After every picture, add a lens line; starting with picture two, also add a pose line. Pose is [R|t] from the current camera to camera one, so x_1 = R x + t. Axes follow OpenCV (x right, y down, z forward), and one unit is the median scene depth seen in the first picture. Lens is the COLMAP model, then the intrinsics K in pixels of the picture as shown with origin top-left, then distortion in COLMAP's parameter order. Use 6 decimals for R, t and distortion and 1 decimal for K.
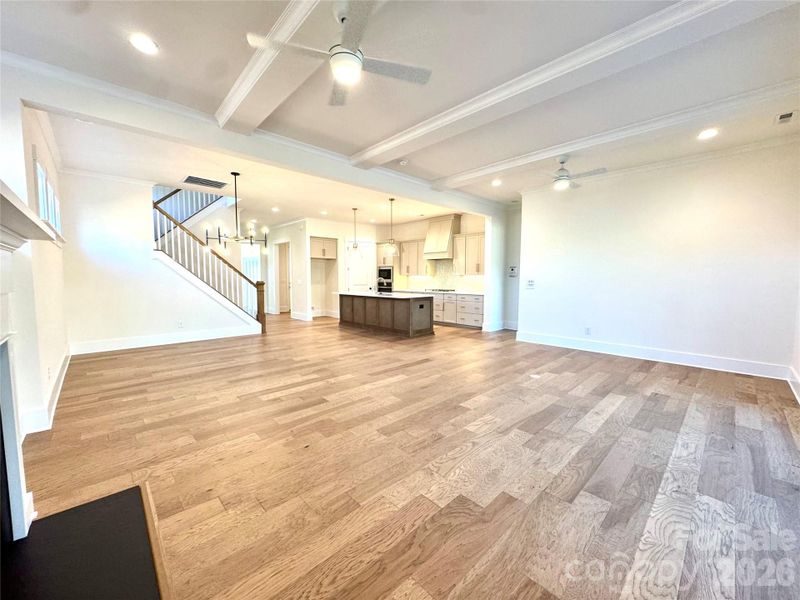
lens RADIAL K [[318.8, 0, 399.4], [0, 318.8, 299.3], [0, 0, 1]] dist [-0.003602, 0.000374]
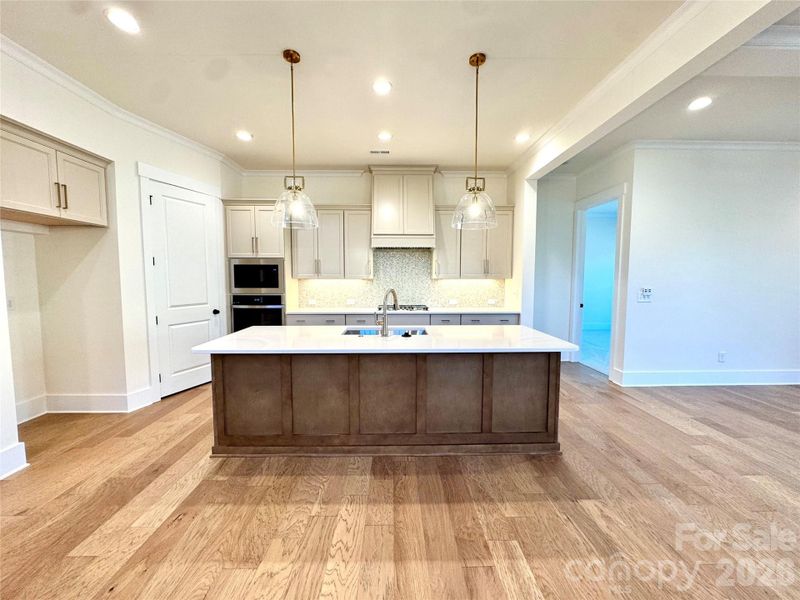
lens RADIAL K [[318.8, 0, 399.4], [0, 318.8, 299.3], [0, 0, 1]] dist [-0.003602, 0.000374]
pose [[0.672294, -0.051791, 0.738471, -0.483386], [0.050917, 0.998422, 0.023668, -0.099703], [-0.738531, 0.021689, 0.673870, 1.184595]]
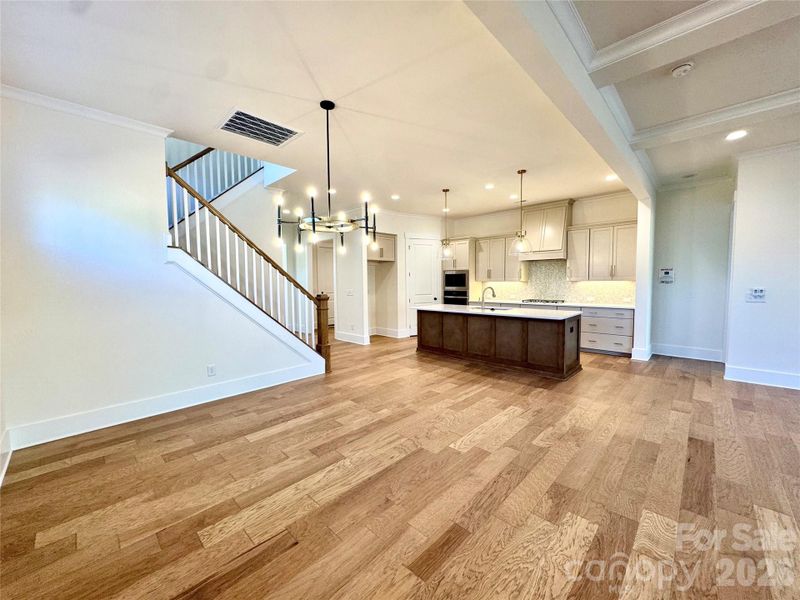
lens RADIAL K [[318.8, 0, 399.4], [0, 318.8, 299.3], [0, 0, 1]] dist [-0.003602, 0.000374]
pose [[0.998935, -0.014799, 0.043710, -0.446986], [0.015247, 0.999834, -0.009945, -0.055734], [-0.043556, 0.010601, 0.998995, 0.479676]]
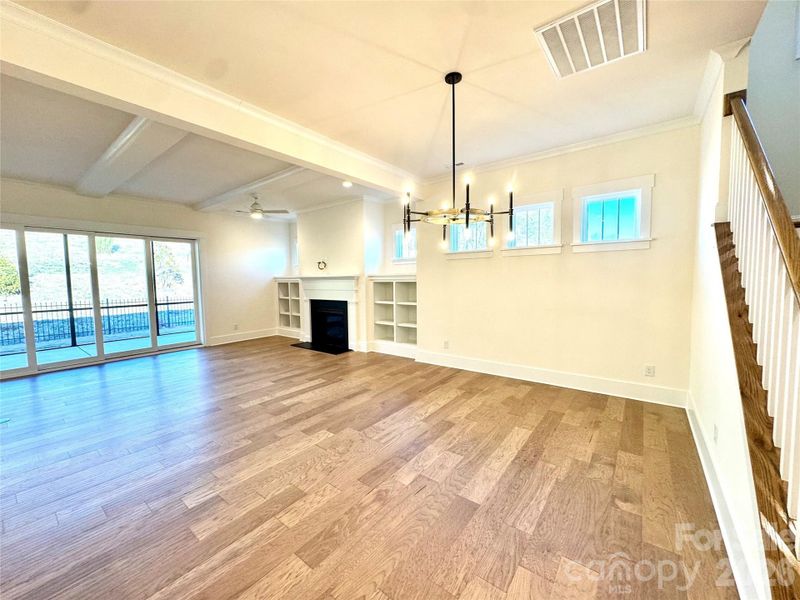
lens RADIAL K [[318.8, 0, 399.4], [0, 318.8, 299.3], [0, 0, 1]] dist [-0.003602, 0.000374]
pose [[-0.987800, 0.023277, -0.153976, -0.377459], [0.002542, 0.991044, 0.133508, -0.139212], [0.155705, 0.131488, -0.979013, 1.587735]]
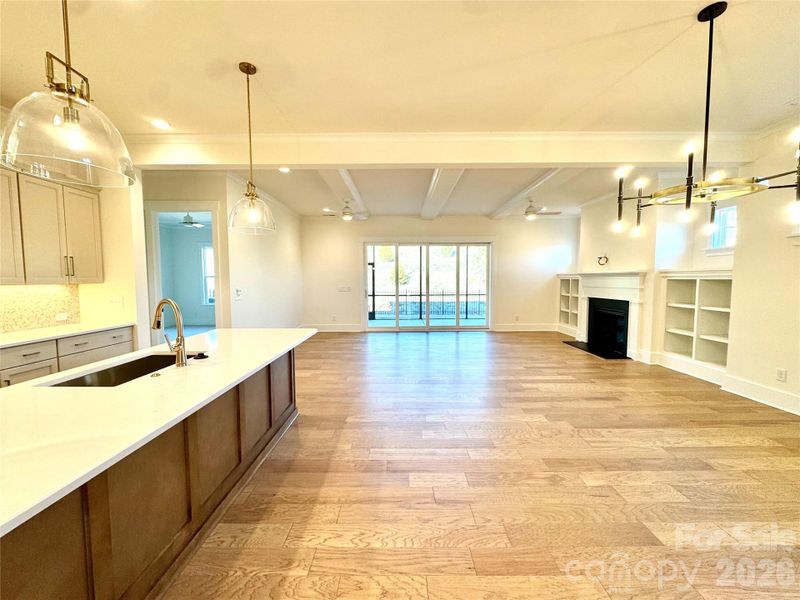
lens RADIAL K [[318.8, 0, 399.4], [0, 318.8, 299.3], [0, 0, 1]] dist [-0.003602, 0.000374]
pose [[-0.723742, -0.042181, 0.688780, -0.552405], [0.050723, 0.992178, 0.114058, -0.134161], [-0.688204, 0.117486, -0.715942, 1.641519]]
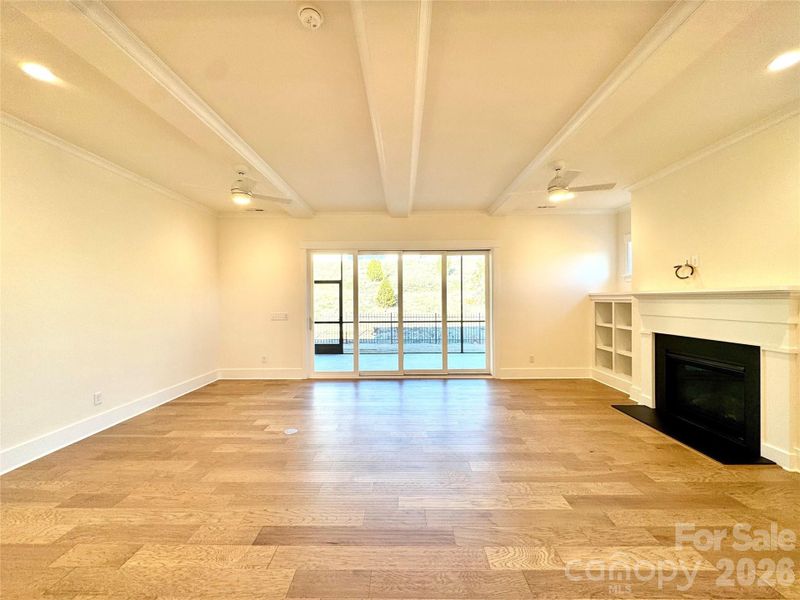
lens RADIAL K [[318.8, 0, 399.4], [0, 318.8, 299.3], [0, 0, 1]] dist [-0.003602, 0.000374]
pose [[-0.716472, 0.002718, 0.697611, -0.302059], [0.053327, 0.997280, 0.050884, -0.109602], [-0.695575, 0.073658, -0.714668, 1.148494]]
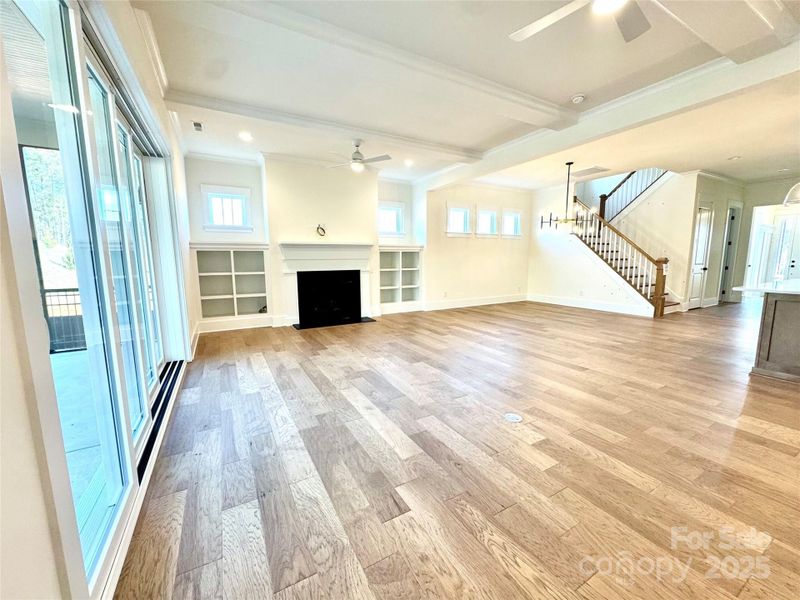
lens RADIAL K [[318.8, 0, 399.4], [0, 318.8, 299.3], [0, 0, 1]] dist [-0.003602, 0.000374]
pose [[-0.244086, 0.125188, -0.961639, 0.852417], [-0.061035, 0.987683, 0.144070, -0.039569], [0.967831, 0.093859, -0.233439, 0.763881]]
